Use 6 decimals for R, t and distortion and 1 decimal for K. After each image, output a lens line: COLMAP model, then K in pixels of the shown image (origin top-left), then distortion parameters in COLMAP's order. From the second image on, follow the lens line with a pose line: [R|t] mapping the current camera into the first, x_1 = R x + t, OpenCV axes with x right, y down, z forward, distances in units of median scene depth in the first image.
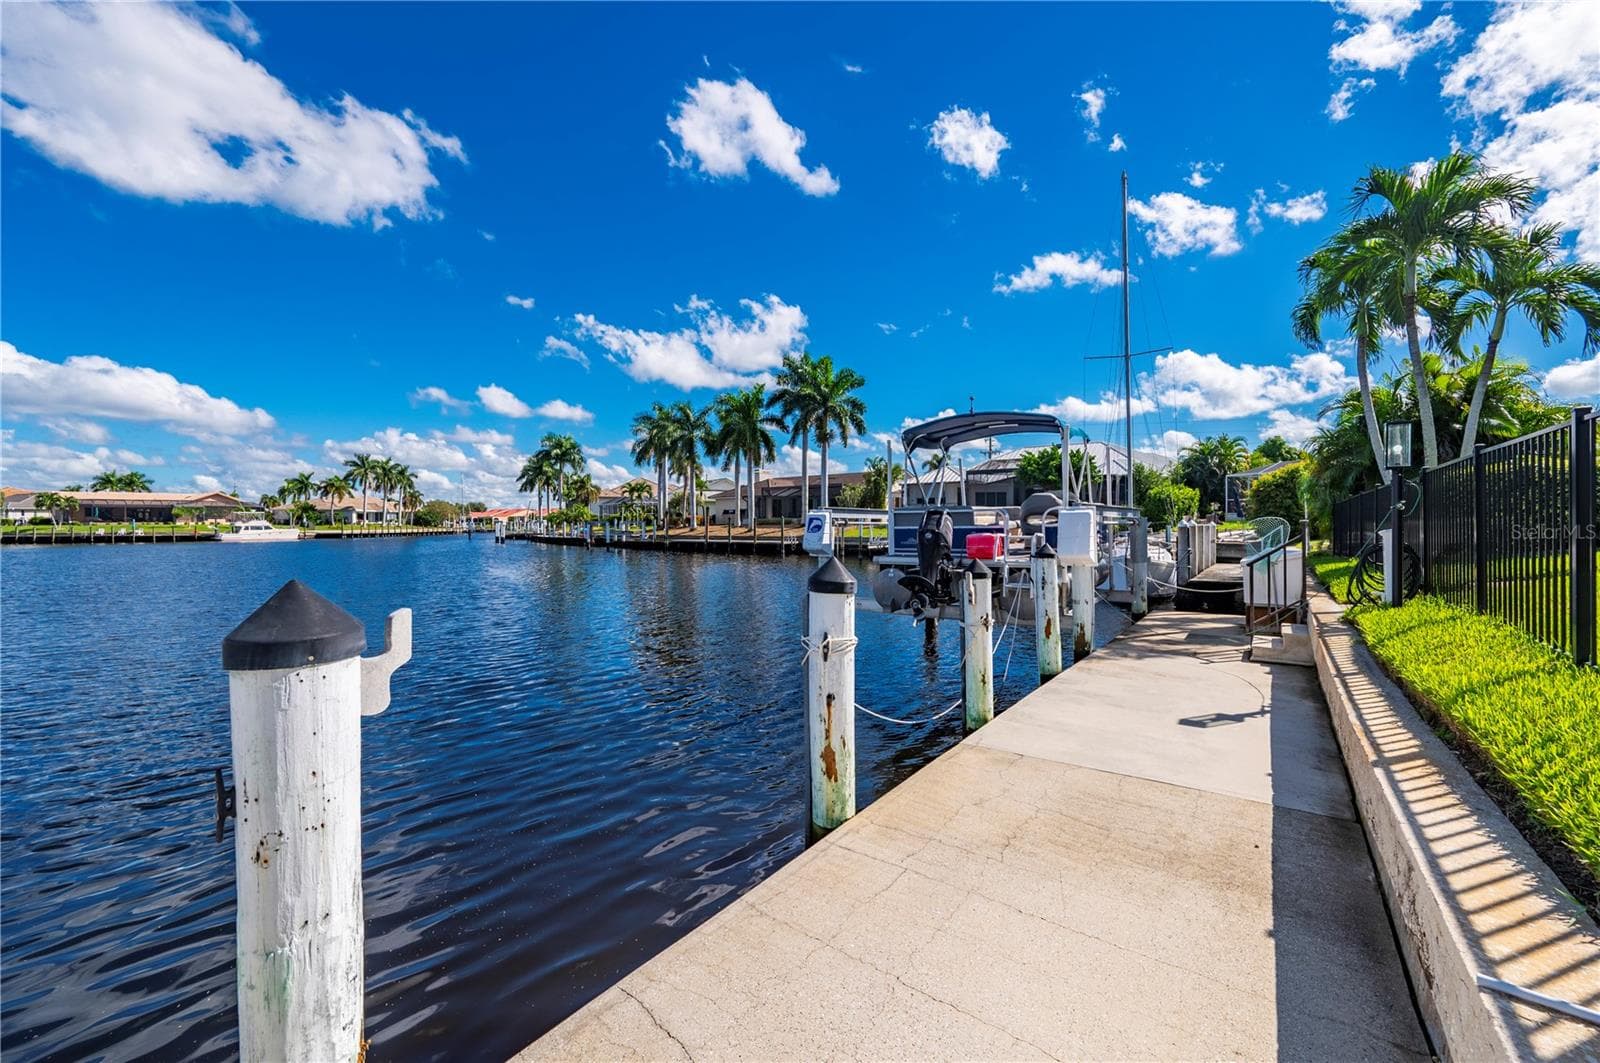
lens RADIAL K [[642.3, 0, 801.8], [0, 642.3, 525.8], [0, 0, 1]] dist [-0.001796, -0.000084]
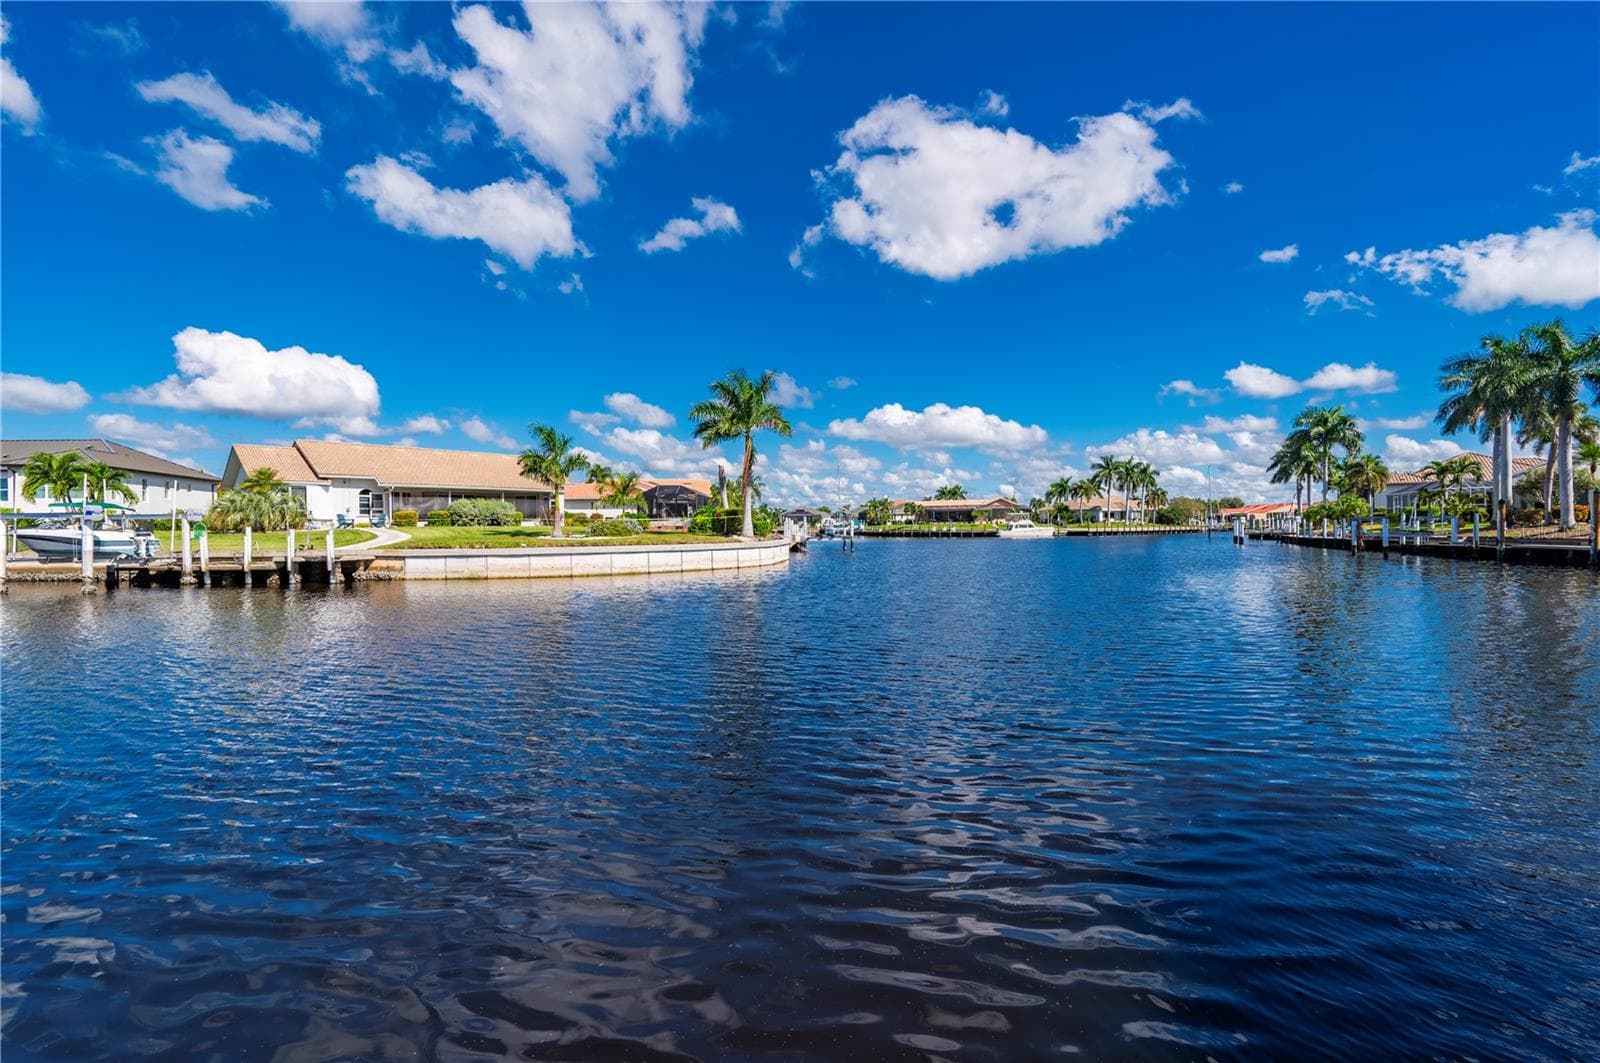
lens RADIAL K [[657.8, 0, 800.0], [0, 657.8, 531.5], [0, 0, 1]] dist [-0.001524, -0.000523]
pose [[0.491196, 0.006248, -0.871026, 0.008101], [0.004038, 0.999947, 0.009449, -0.000120], [0.871040, -0.008159, 0.491145, 0.032589]]
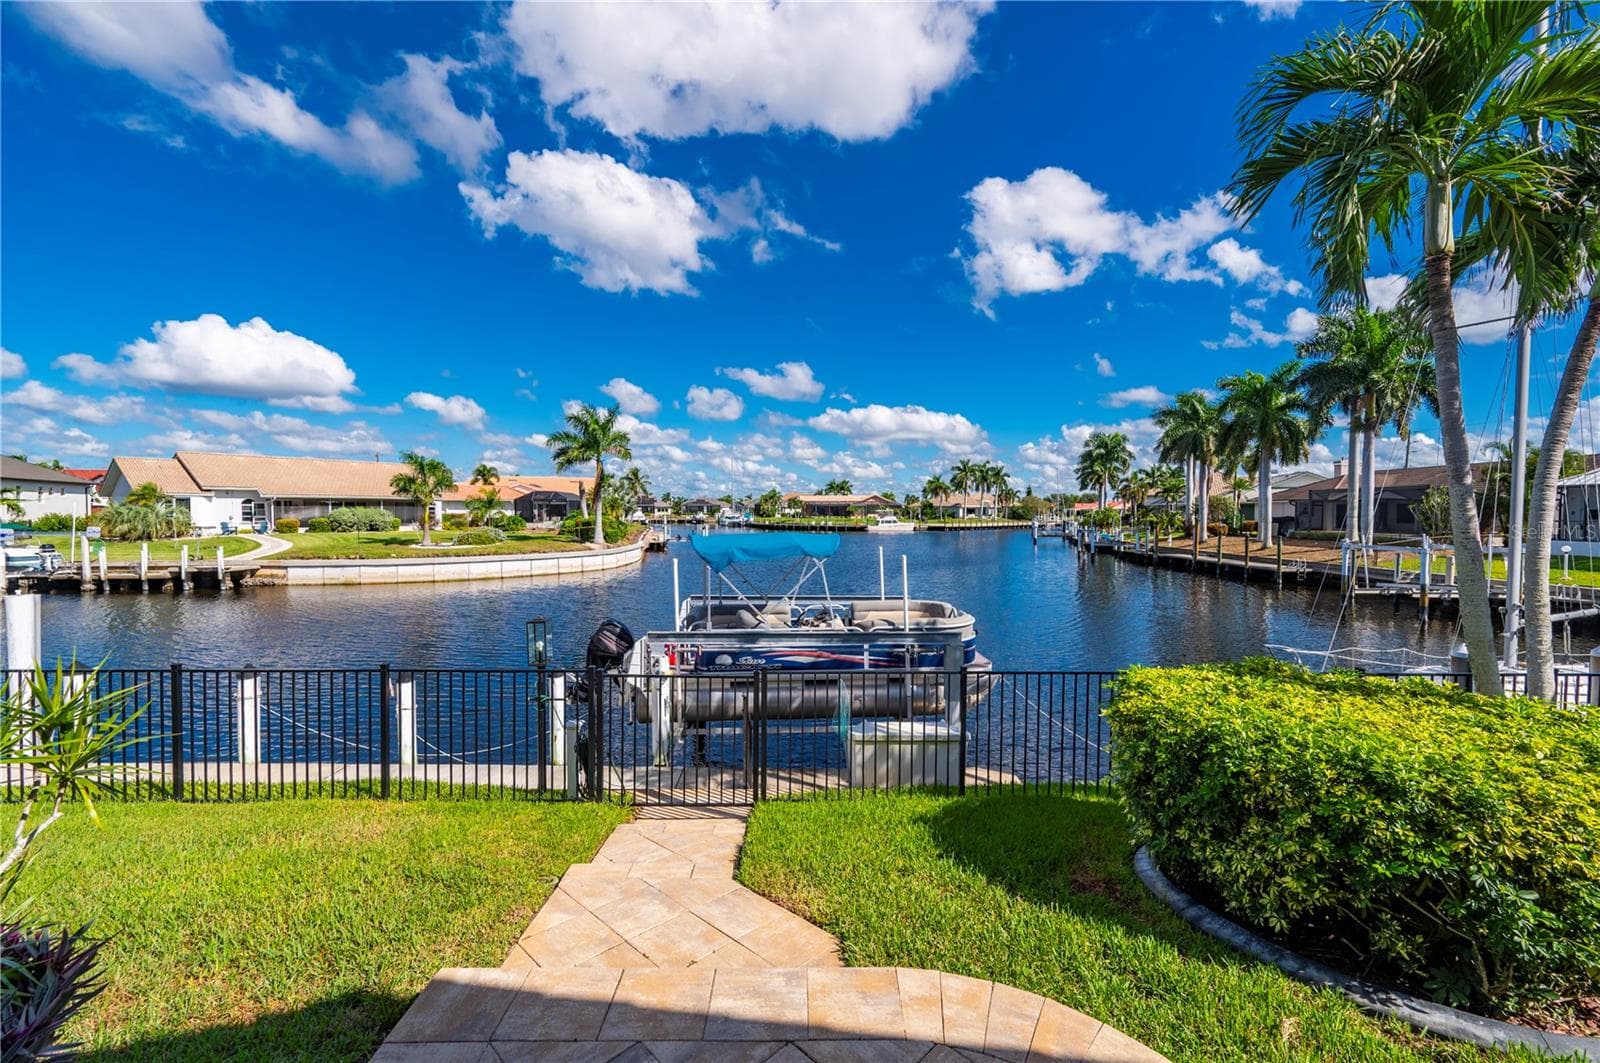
lens RADIAL K [[646.4, 0, 804.5], [0, 646.4, 530.7], [0, 0, 1]] dist [-0.004756, 0.000056]
pose [[0.605338, 0.029664, -0.795416, 0.098838], [-0.007284, 0.999470, 0.031730, -0.016591], [0.795935, -0.013413, 0.605233, 0.034675]]
